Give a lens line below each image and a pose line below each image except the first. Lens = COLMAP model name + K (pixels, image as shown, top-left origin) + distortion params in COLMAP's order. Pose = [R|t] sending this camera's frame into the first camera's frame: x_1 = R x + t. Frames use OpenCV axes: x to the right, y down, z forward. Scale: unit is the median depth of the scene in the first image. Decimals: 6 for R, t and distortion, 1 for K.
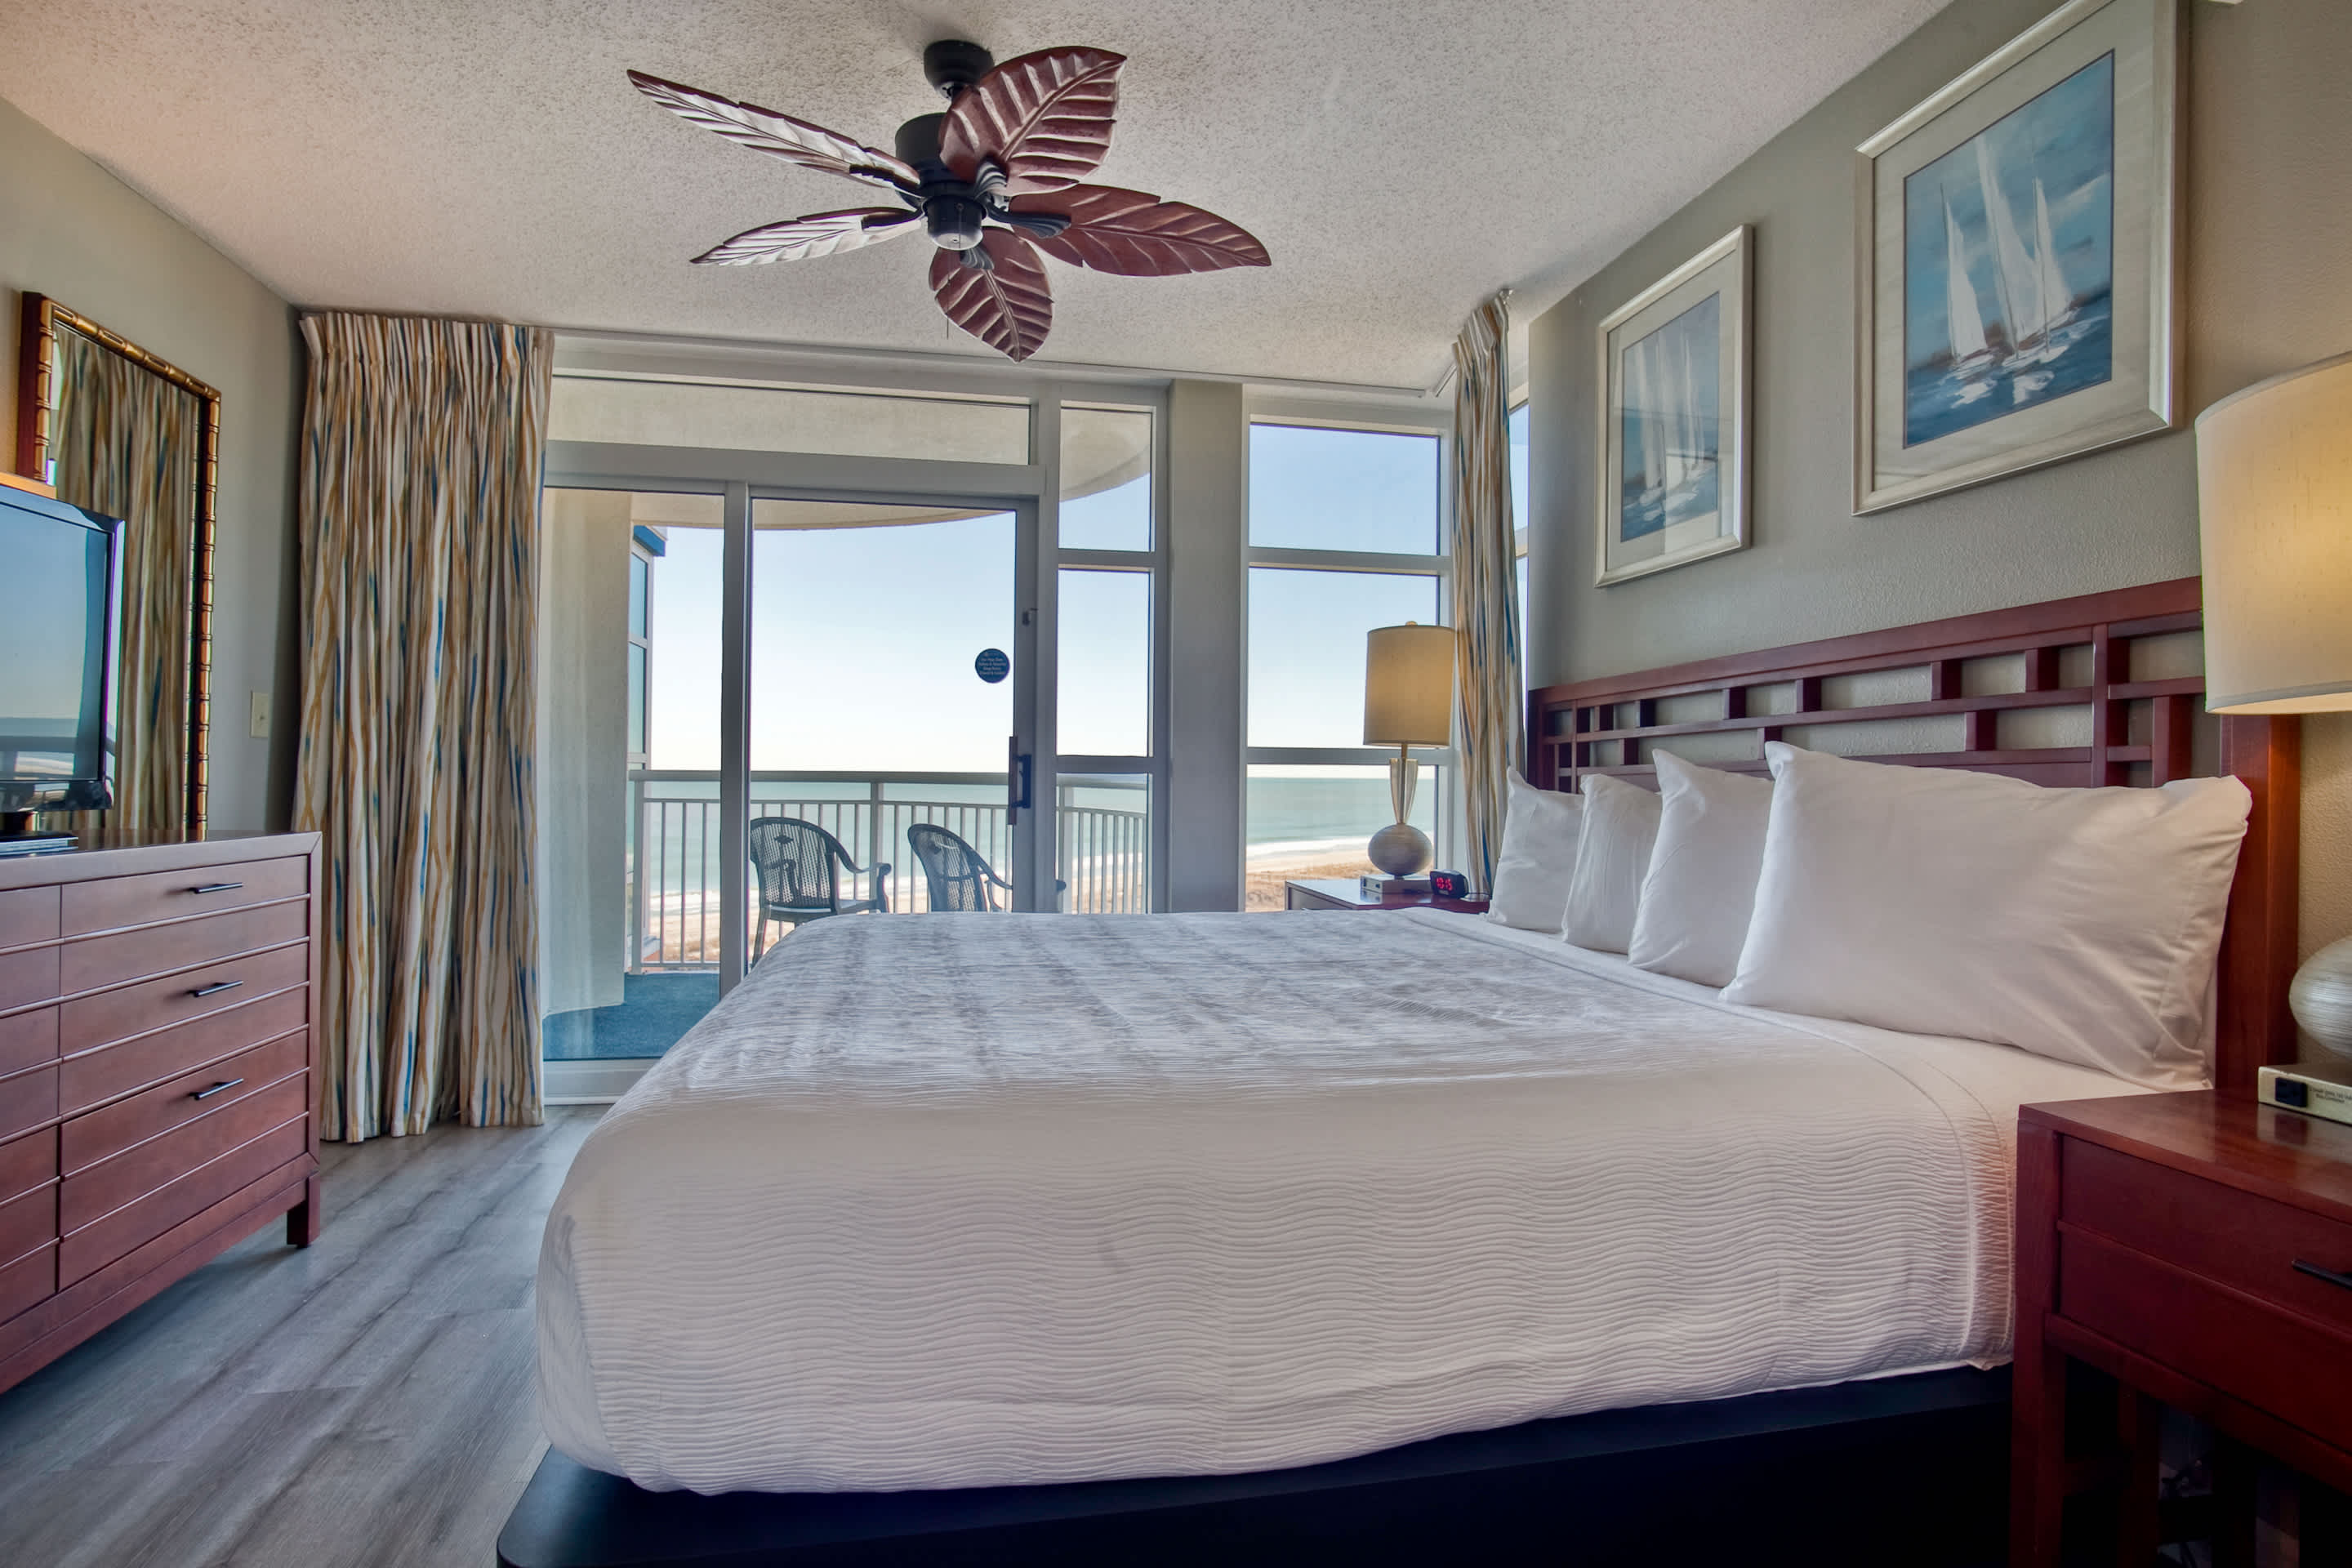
lens RADIAL K [[1201.8, 0, 1165.6], [0, 1201.8, 771.7], [0, 0, 1]] dist [-0.045667, 0.025177]
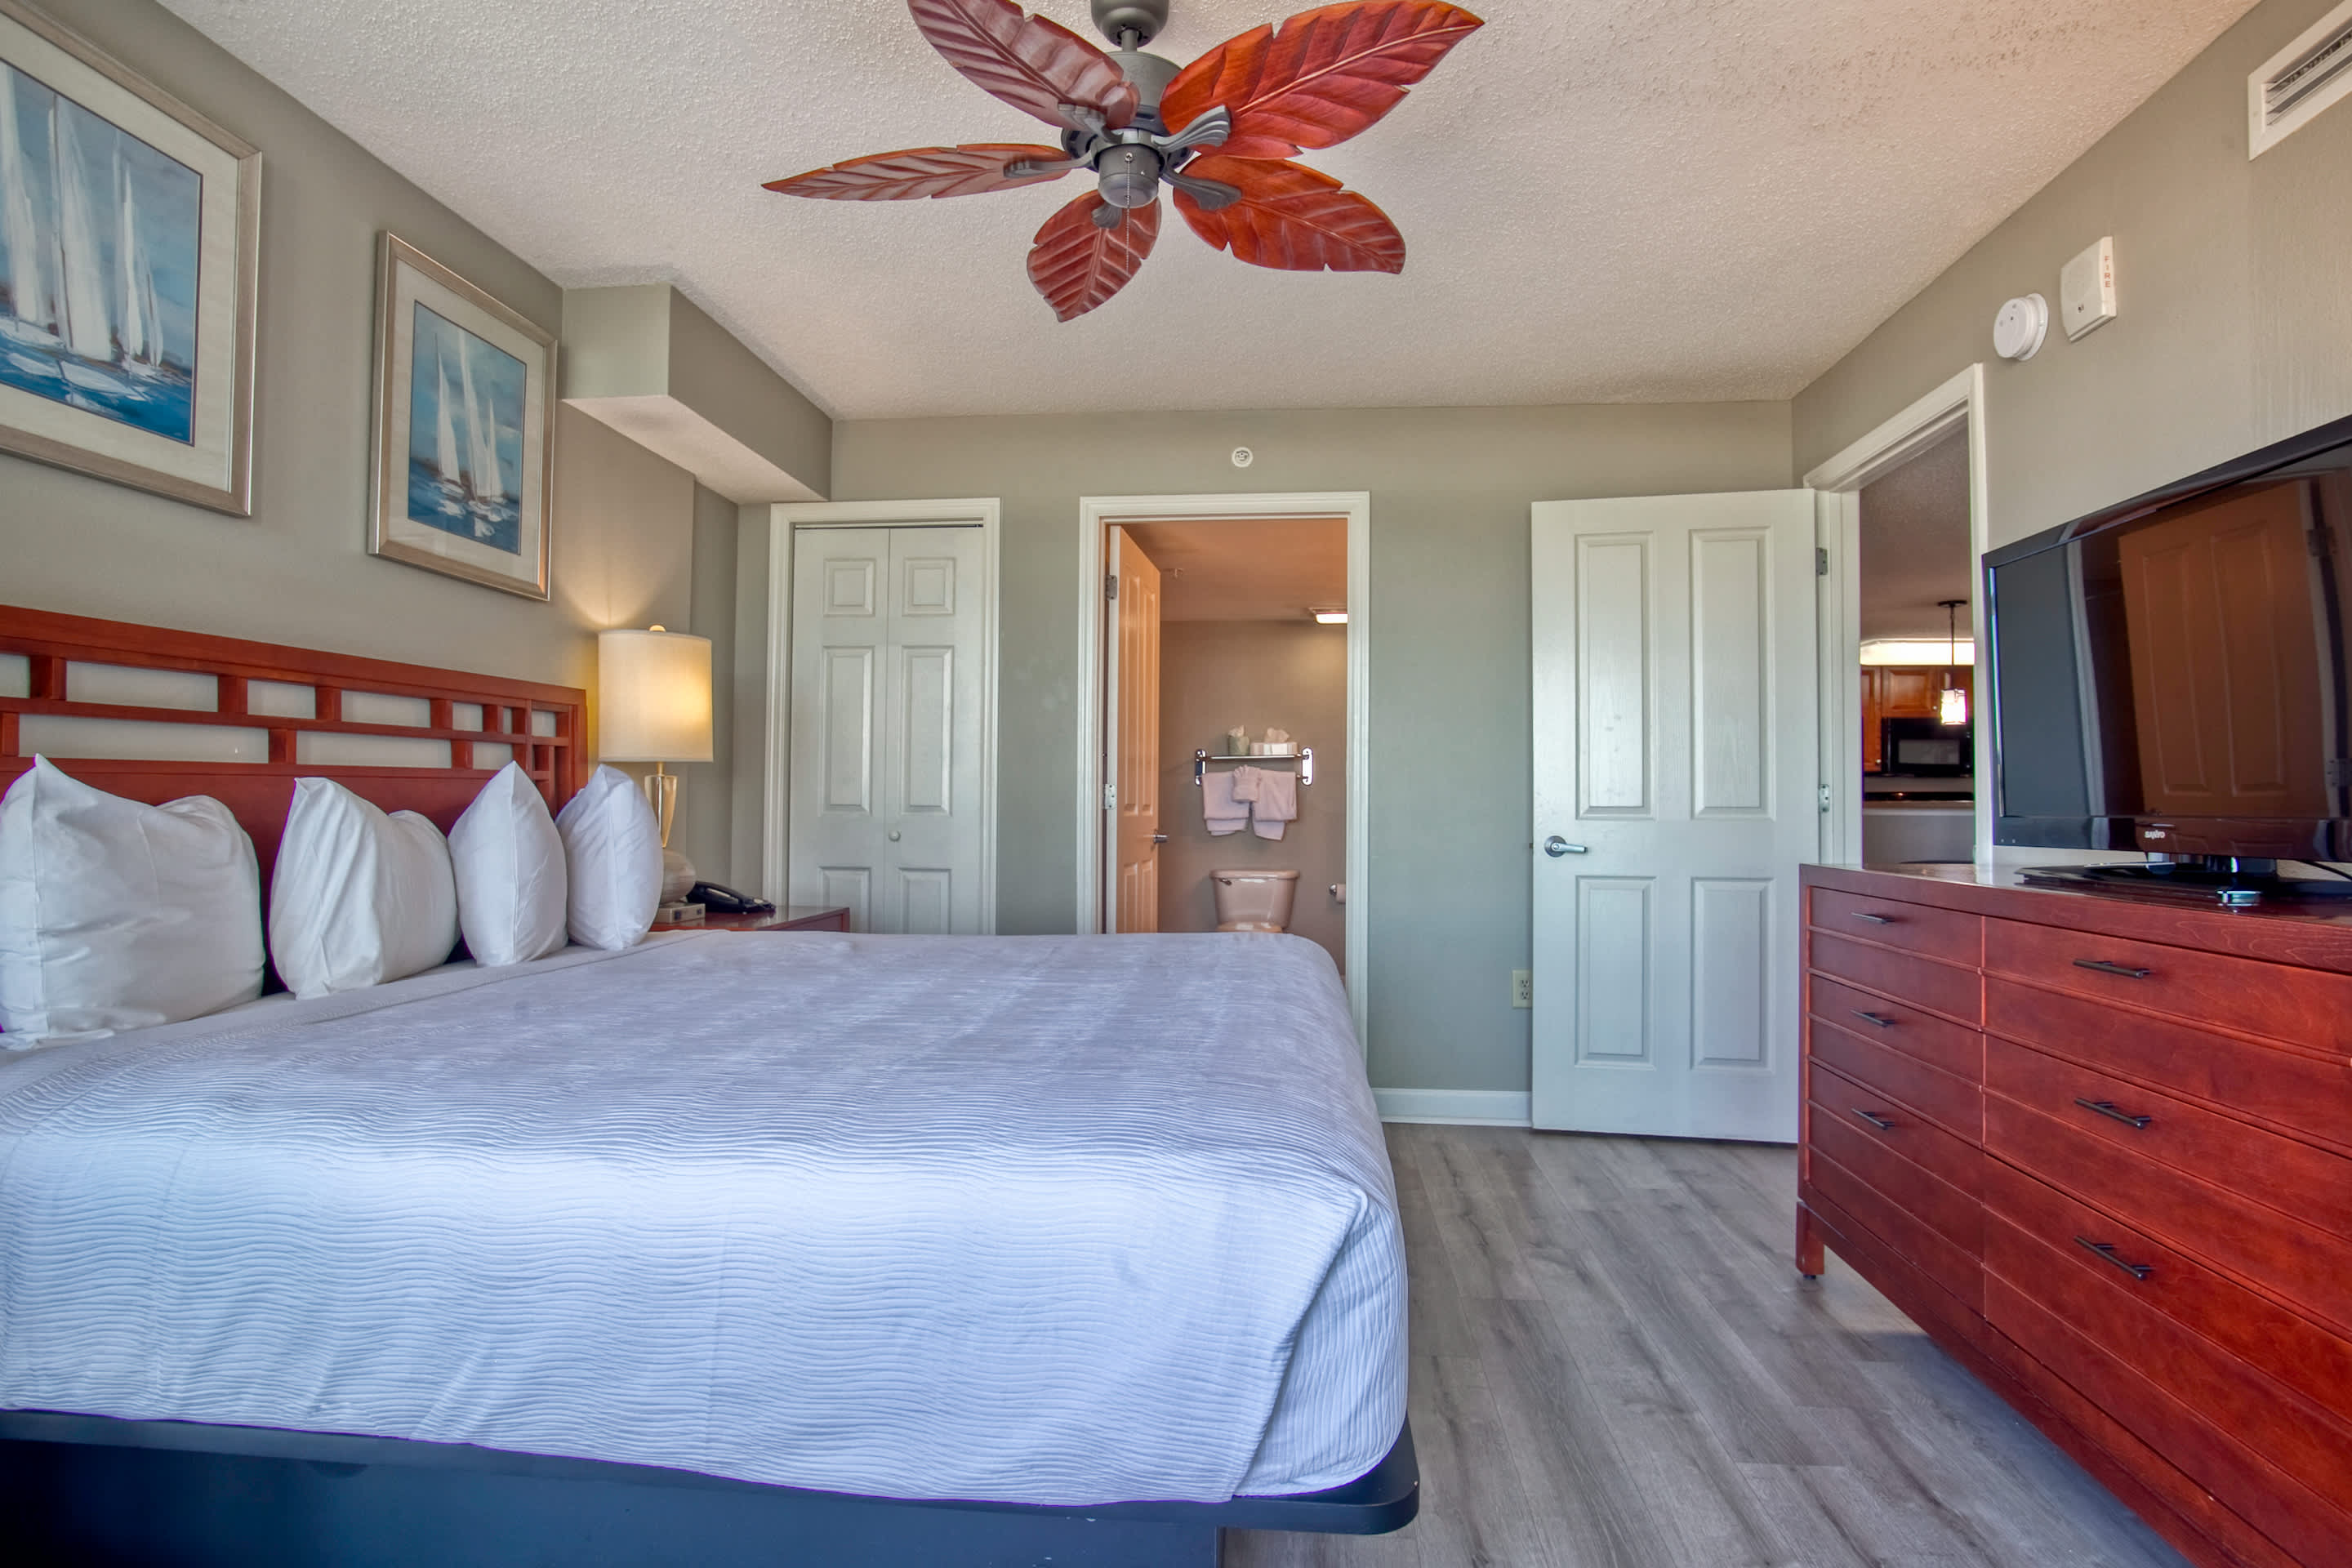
lens RADIAL K [[1201.8, 0, 1165.6], [0, 1201.8, 771.7], [0, 0, 1]] dist [-0.045667, 0.025177]
pose [[-0.955279, -0.007851, 0.295602, -0.534094], [-0.018593, 0.999264, -0.033547, 0.019316], [-0.295122, -0.037543, -0.954722, 2.074712]]
